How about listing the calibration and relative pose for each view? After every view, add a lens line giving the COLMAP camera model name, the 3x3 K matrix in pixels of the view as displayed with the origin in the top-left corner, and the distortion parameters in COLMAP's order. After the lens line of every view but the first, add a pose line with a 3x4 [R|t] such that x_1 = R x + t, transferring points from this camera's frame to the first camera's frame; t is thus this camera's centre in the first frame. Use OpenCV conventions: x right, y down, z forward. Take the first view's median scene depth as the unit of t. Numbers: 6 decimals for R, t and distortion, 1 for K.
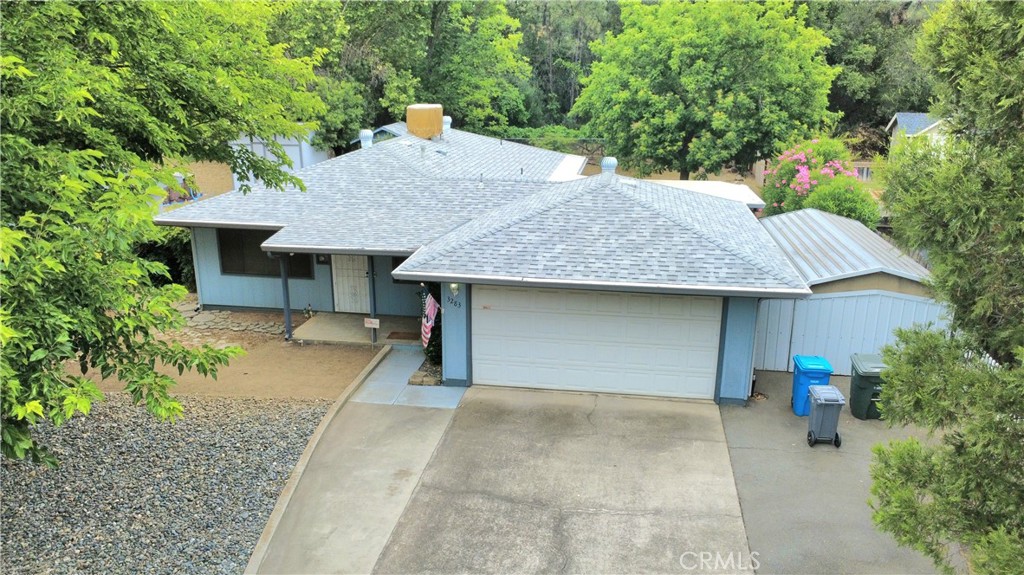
lens RADIAL K [[749.8, 0, 512.0], [0, 749.8, 287.5], [0, 0, 1]] dist [-0.006012, 0.003311]
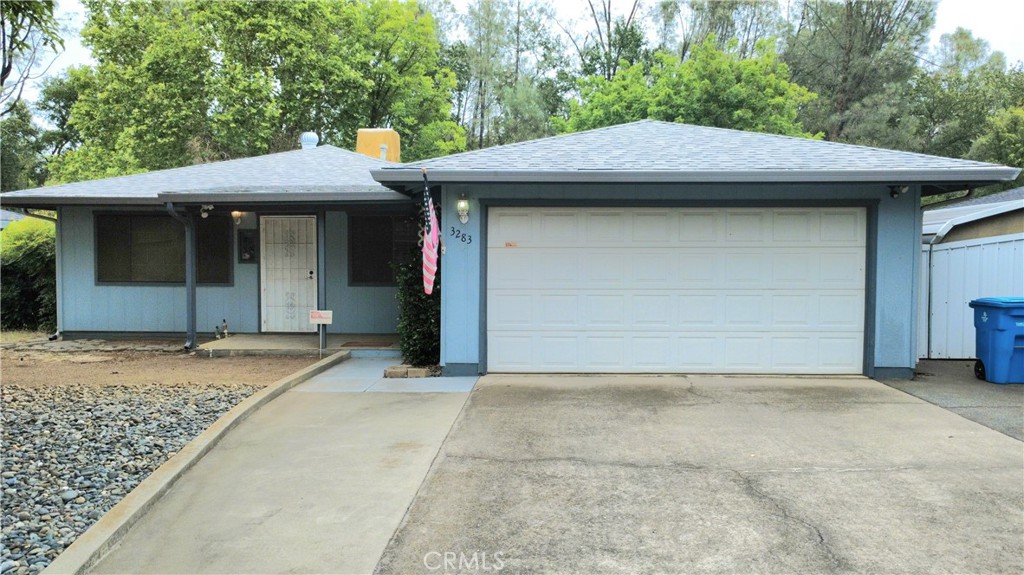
lens RADIAL K [[749.8, 0, 512.0], [0, 749.8, 287.5], [0, 0, 1]] dist [-0.006012, 0.003311]
pose [[0.993728, -0.005022, 0.111714, -0.119021], [0.032506, 0.968826, -0.245600, 0.250999], [-0.106998, 0.247691, 0.962912, 0.424728]]
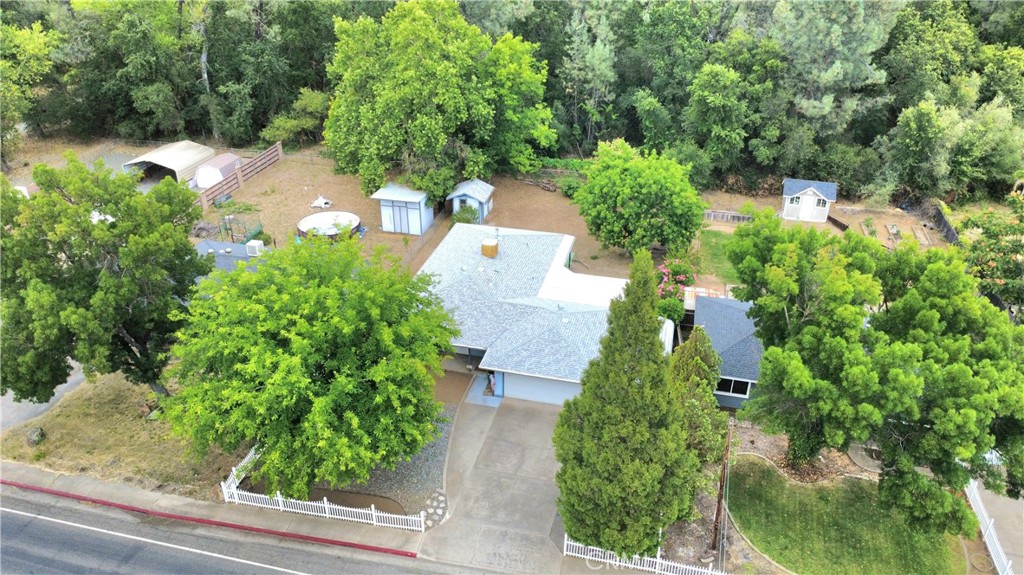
lens RADIAL K [[749.8, 0, 512.0], [0, 749.8, 287.5], [0, 0, 1]] dist [-0.006012, 0.003311]
pose [[0.996541, 0.045101, -0.069800, 0.194915], [-0.029386, 0.976897, 0.211681, -1.080320], [0.077735, -0.208898, 0.974843, -2.113102]]
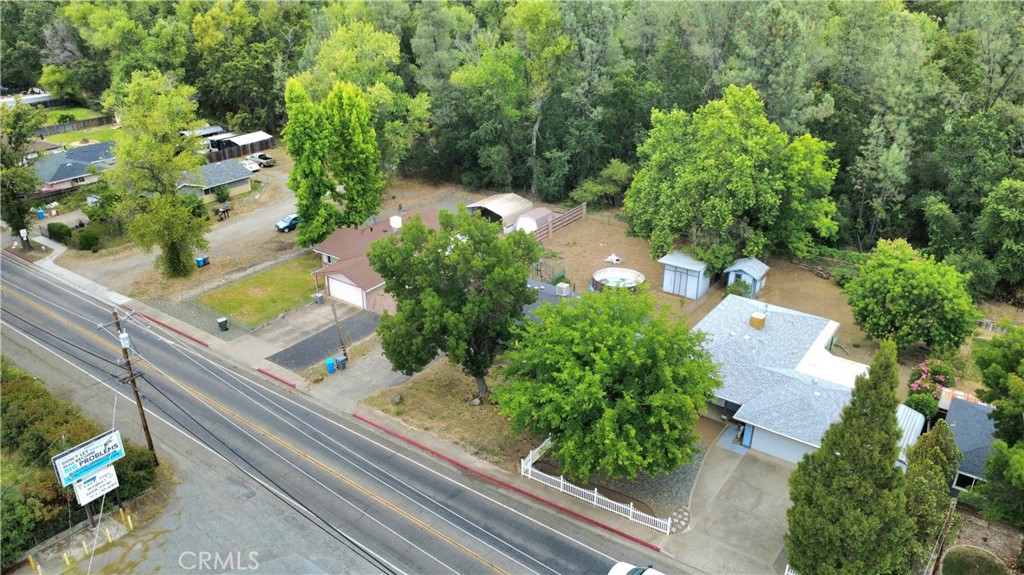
lens RADIAL K [[749.8, 0, 512.0], [0, 749.8, 287.5], [0, 0, 1]] dist [-0.006012, 0.003311]
pose [[0.896187, 0.188803, -0.401501, 0.243544], [-0.132256, 0.977480, 0.164444, -1.188633], [0.423507, -0.094271, 0.900974, -2.934496]]
